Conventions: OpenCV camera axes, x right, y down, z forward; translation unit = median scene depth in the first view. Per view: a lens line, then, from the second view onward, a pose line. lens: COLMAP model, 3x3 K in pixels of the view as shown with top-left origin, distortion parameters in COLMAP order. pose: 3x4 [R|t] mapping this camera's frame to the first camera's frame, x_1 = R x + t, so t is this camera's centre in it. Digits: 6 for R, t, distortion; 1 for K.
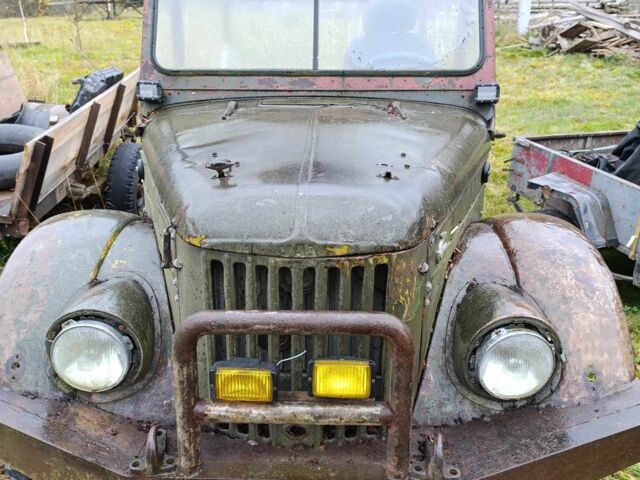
lens RADIAL K [[620.3, 0, 320.0], [0, 620.3, 240.0], [0, 0, 1]] dist [0.084049, -0.153006]
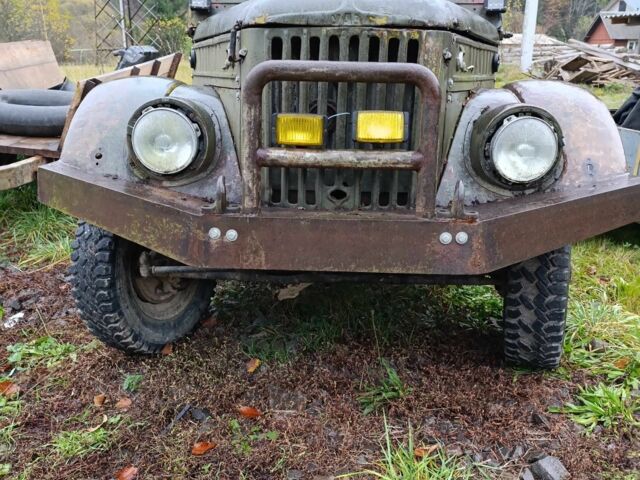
lens RADIAL K [[620.3, 0, 320.0], [0, 620.3, 240.0], [0, 0, 1]] dist [0.084049, -0.153006]
pose [[0.999862, 0.013712, -0.009362, -0.058111], [-0.014519, 0.995612, -0.092447, 0.476621], [0.008053, 0.092570, 0.995674, -0.158581]]
